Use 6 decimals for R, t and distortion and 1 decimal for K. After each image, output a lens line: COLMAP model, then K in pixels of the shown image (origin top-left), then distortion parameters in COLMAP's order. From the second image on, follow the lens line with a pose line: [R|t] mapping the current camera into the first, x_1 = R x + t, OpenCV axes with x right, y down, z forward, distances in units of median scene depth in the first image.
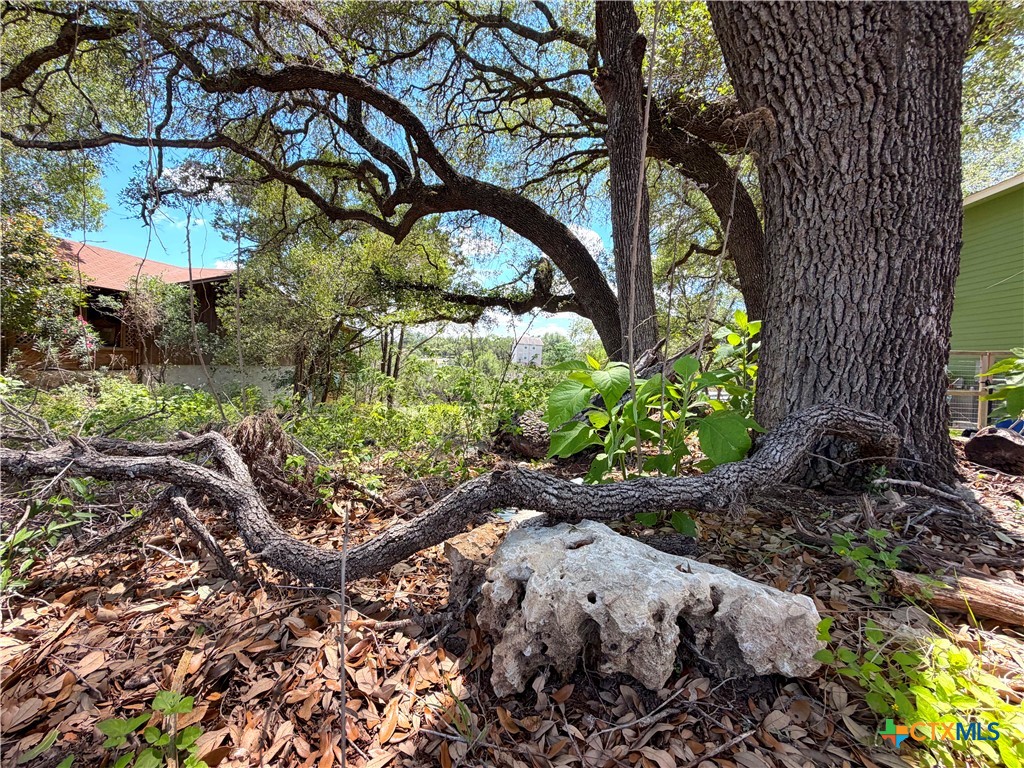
lens RADIAL K [[404.0, 0, 509.6], [0, 404.0, 384.5], [0, 0, 1]] dist [-0.000165, -0.000230]
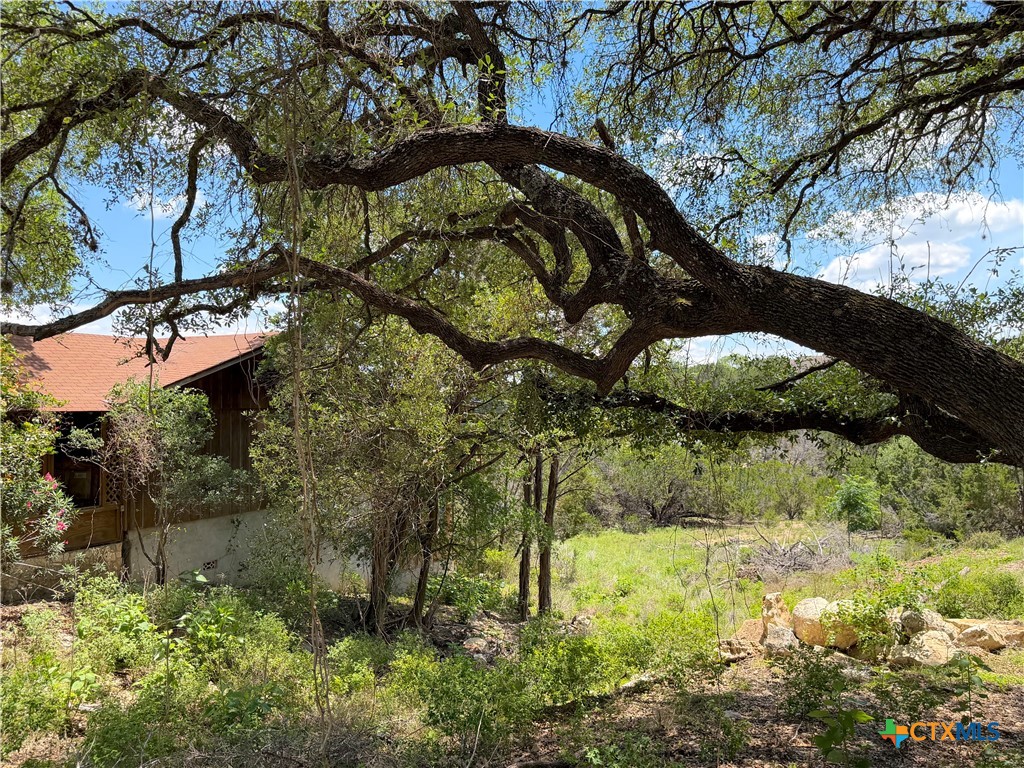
lens RADIAL K [[845.5, 0, 503.5], [0, 845.5, 389.8], [0, 0, 1]] dist [0.109307, -0.183668]
pose [[0.949995, -0.080816, -0.301625, -0.079447], [0.054797, 0.994085, -0.093765, -0.240090], [0.307419, 0.072548, 0.948805, 0.014712]]
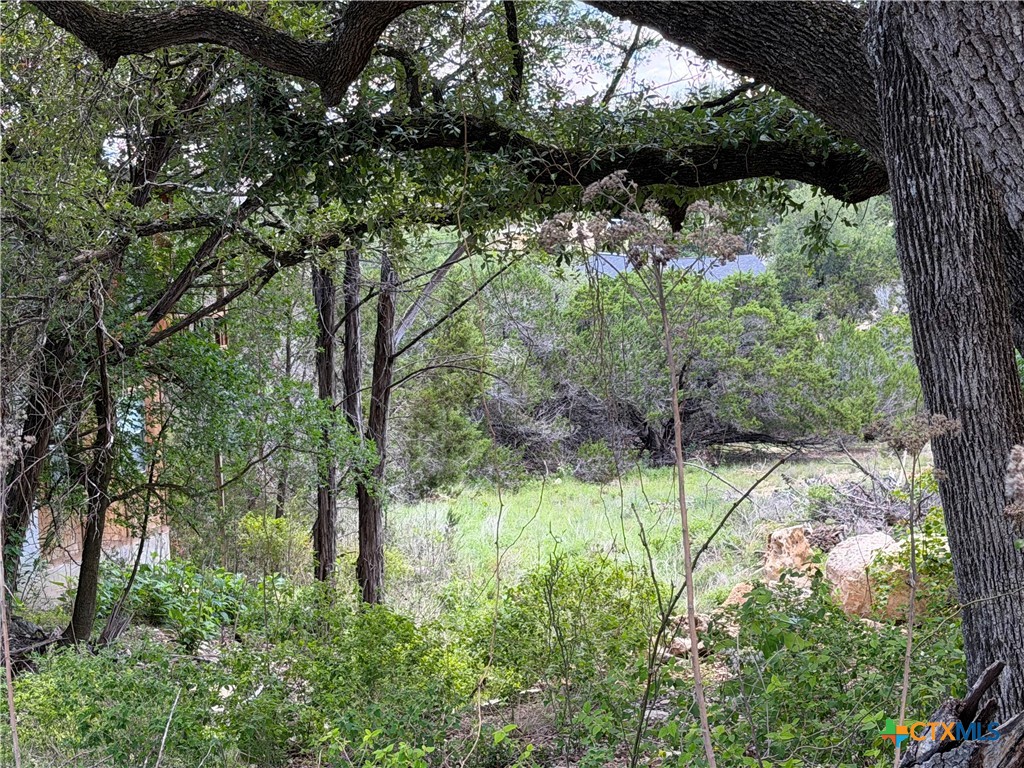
lens RADIAL K [[2072.2, 0, 520.7], [0, 2072.2, 386.5], [0, 0, 1]] dist [0.169749, 0.000000]
pose [[0.973646, -0.082064, -0.212789, 0.128181], [0.088158, 0.995920, 0.019291, -0.152698], [0.210338, -0.037542, 0.976908, -0.353991]]
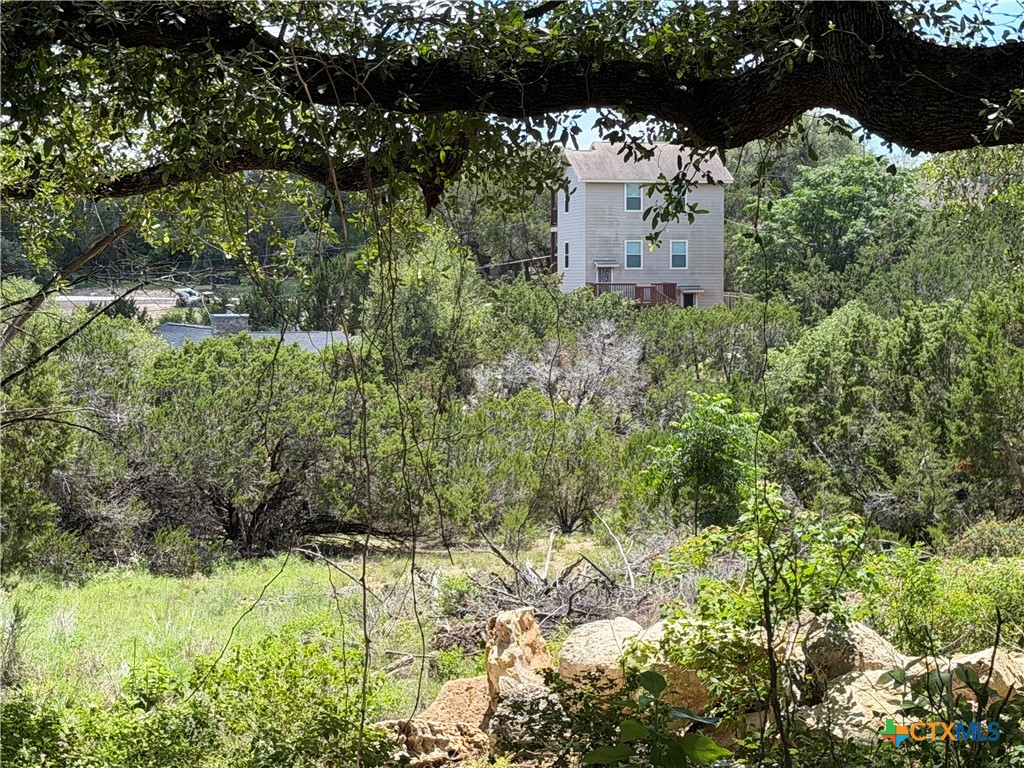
lens RADIAL K [[2240.4, 0, 482.4], [0, 2240.4, 356.0], [0, 0, 1]] dist [0.133829, 0.000000]
pose [[0.997796, -0.060663, -0.026903, -0.082242], [0.060062, 0.997938, -0.022617, -0.097144], [0.028220, 0.020952, 0.999382, 0.039021]]
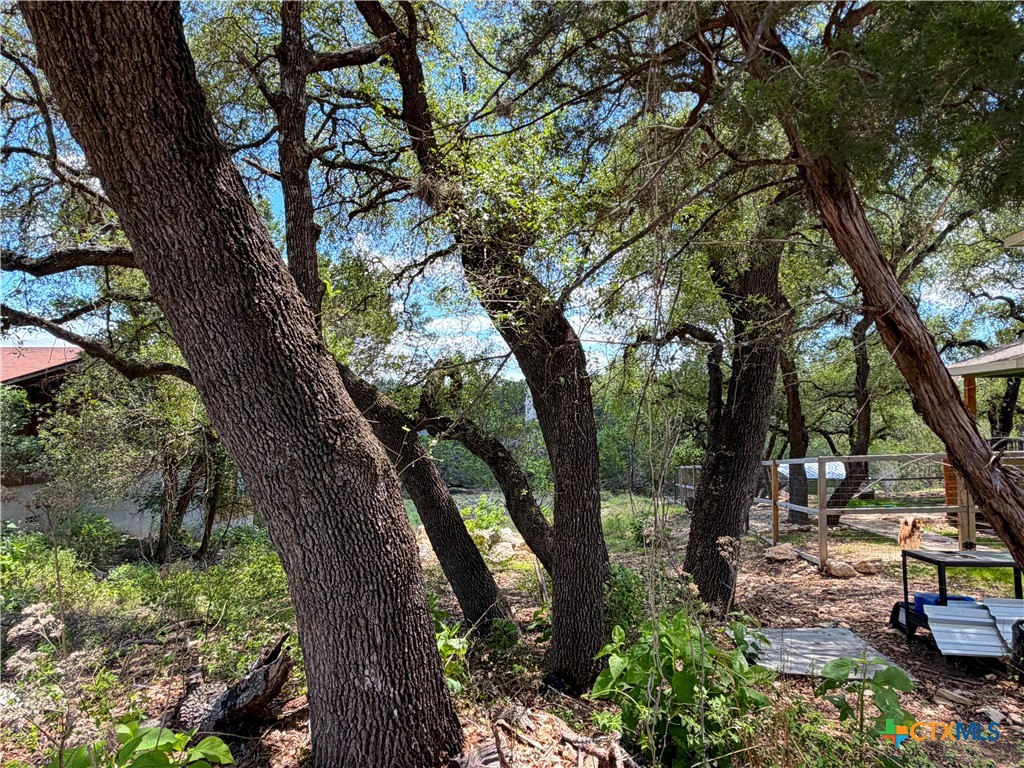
lens RADIAL K [[606.1, 0, 516.2], [0, 606.1, 385.5], [0, 0, 1]] dist [-0.000188, -0.000798]
pose [[0.998424, -0.050473, -0.024536, 0.354658], [0.047737, 0.993683, -0.101568, -0.191854], [0.029508, 0.100237, 0.994526, -0.219025]]
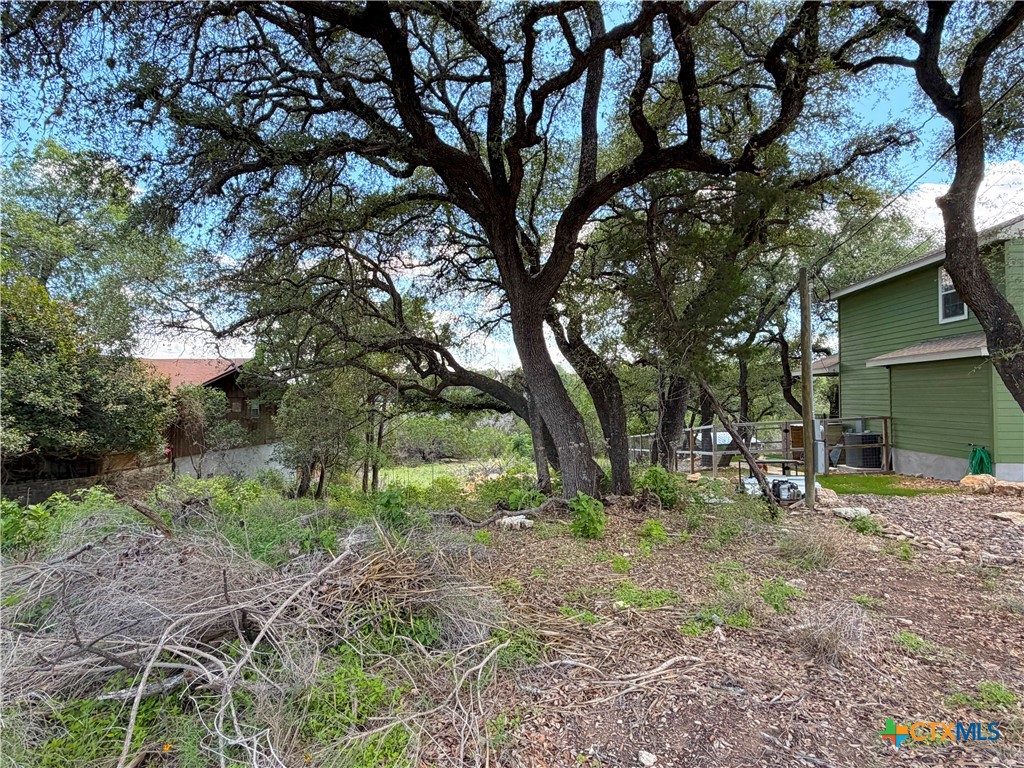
lens RADIAL K [[532.7, 0, 511.7], [0, 532.7, 383.0], [0, 0, 1]] dist [-0.004329, 0.000650]
pose [[0.997570, -0.058732, 0.037483, -0.007149], [0.061506, 0.995076, -0.077726, -0.192000], [-0.032733, 0.079843, 0.996270, -1.271603]]
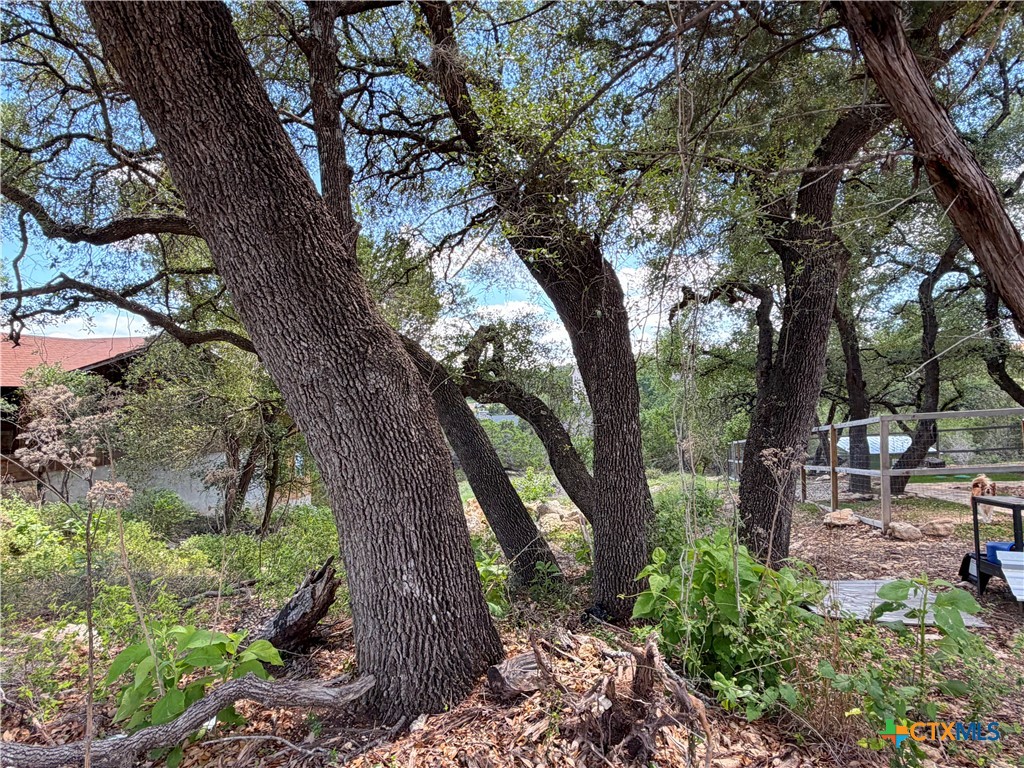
lens RADIAL K [[606.1, 0, 507.0], [0, 606.1, 389.8], [0, 0, 1]] dist [-0.000188, -0.000798]
pose [[0.990099, -0.074374, -0.119046, 0.363080], [0.065454, 0.994868, -0.077163, -0.135357], [0.124174, 0.068607, 0.989886, -0.207406]]
